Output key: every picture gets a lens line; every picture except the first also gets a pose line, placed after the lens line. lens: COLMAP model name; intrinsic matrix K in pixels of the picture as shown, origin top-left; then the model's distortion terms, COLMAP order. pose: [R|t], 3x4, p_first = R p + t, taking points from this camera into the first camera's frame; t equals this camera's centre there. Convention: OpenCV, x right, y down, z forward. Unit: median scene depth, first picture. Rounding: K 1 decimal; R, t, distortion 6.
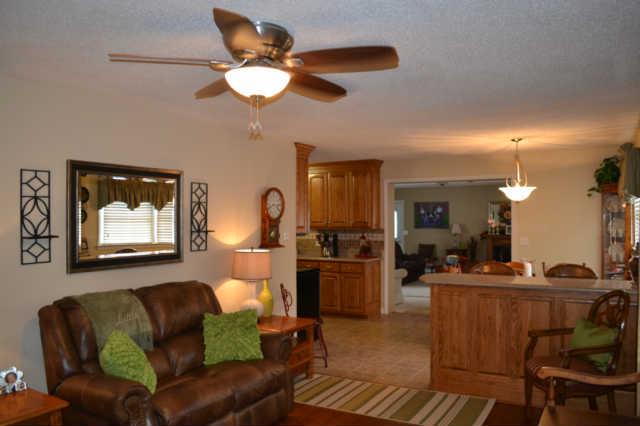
lens RADIAL K [[506.2, 0, 319.8], [0, 506.2, 214.7], [0, 0, 1]] dist [-0.004309, -0.001345]
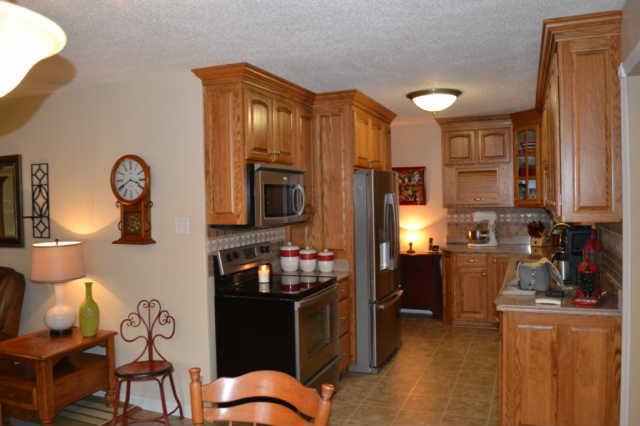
lens RADIAL K [[506.2, 0, 318.9], [0, 506.2, 211.4], [0, 0, 1]] dist [-0.004309, -0.001345]
pose [[0.129906, 0.038987, -0.990760, 0.730616], [0.037831, 0.998304, 0.044244, 0.001948], [0.990804, -0.043229, 0.128211, 1.377872]]
